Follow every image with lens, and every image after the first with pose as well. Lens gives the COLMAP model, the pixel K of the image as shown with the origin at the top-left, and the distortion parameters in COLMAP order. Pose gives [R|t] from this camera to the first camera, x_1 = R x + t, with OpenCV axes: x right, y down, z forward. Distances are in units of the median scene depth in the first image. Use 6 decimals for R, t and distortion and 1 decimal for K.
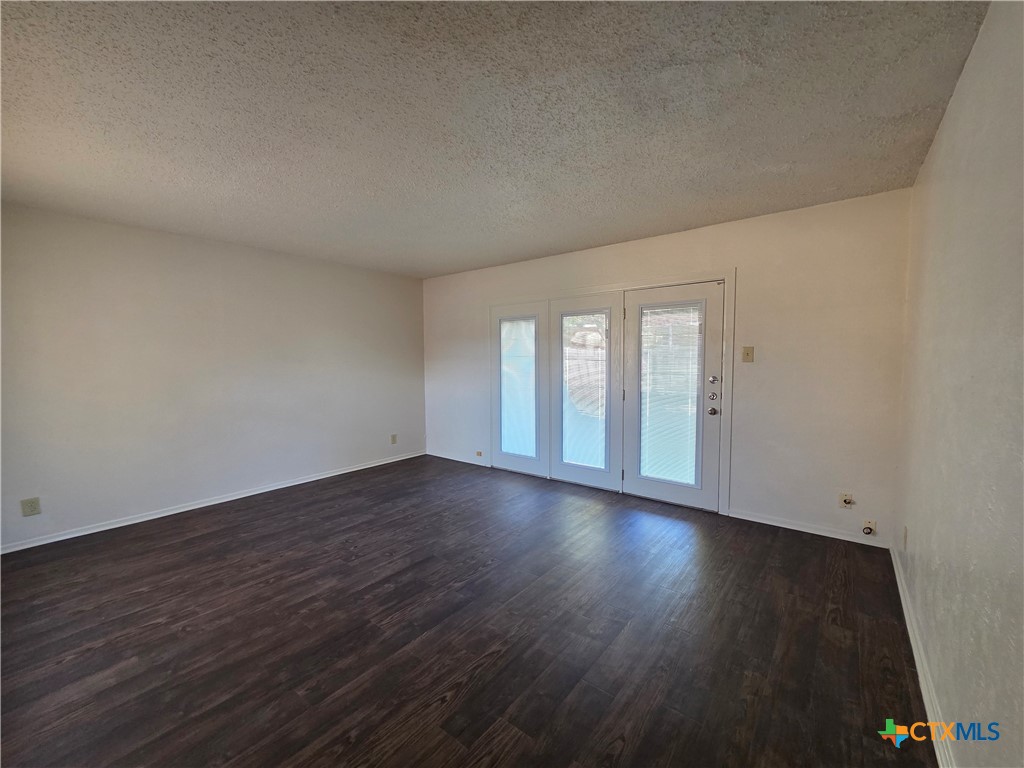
lens RADIAL K [[415.1, 0, 511.9], [0, 415.1, 384.4], [0, 0, 1]] dist [0.001878, 0.000368]
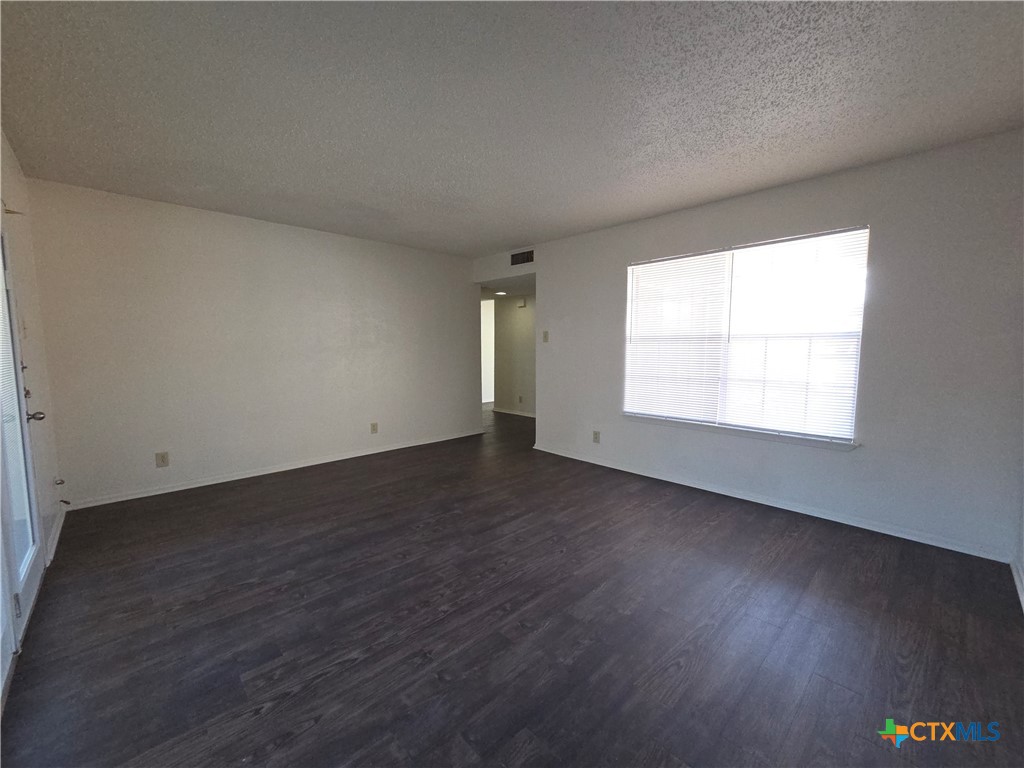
lens RADIAL K [[415.1, 0, 510.4], [0, 415.1, 383.7], [0, 0, 1]] dist [0.001878, 0.000368]
pose [[-0.990029, -0.001128, 0.140861, -0.444933], [0.019306, 0.989445, 0.143614, -0.082794], [-0.139536, 0.144902, -0.979558, 2.043852]]
